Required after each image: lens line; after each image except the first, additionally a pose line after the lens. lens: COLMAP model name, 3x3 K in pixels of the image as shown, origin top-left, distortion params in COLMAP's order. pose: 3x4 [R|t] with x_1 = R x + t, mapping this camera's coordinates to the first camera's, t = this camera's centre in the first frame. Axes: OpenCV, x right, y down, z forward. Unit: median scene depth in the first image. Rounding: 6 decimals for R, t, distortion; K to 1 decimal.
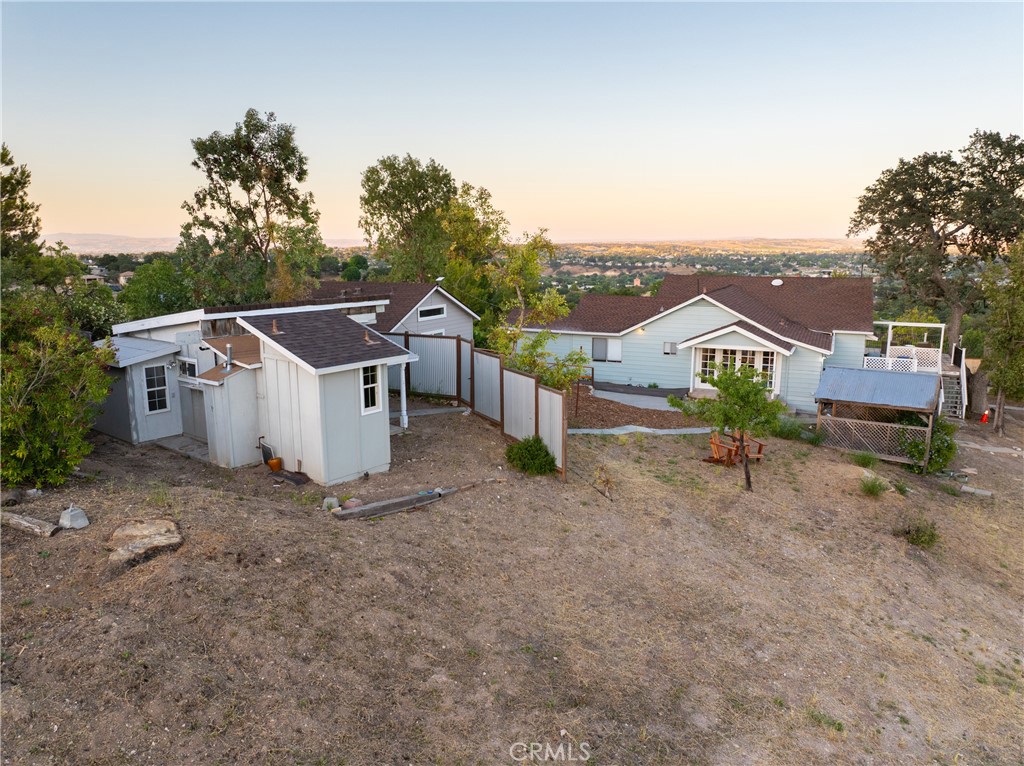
lens RADIAL K [[718.1, 0, 515.6], [0, 718.1, 377.0], [0, 0, 1]] dist [-0.038474, 0.003445]
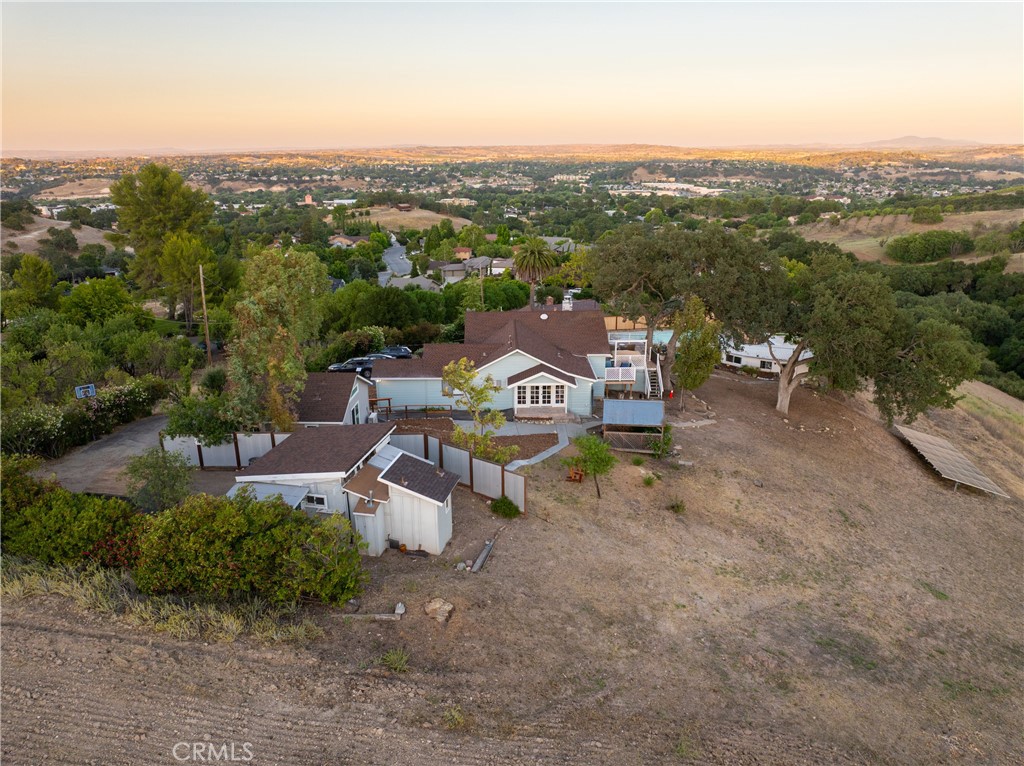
lens RADIAL K [[718.1, 0, 515.6], [0, 718.1, 377.0], [0, 0, 1]] dist [-0.038474, 0.003445]
pose [[0.900841, -0.130853, 0.413961, -0.355287], [0.079666, 0.987130, 0.138667, -0.251458], [-0.426778, -0.091938, 0.899671, -0.348473]]
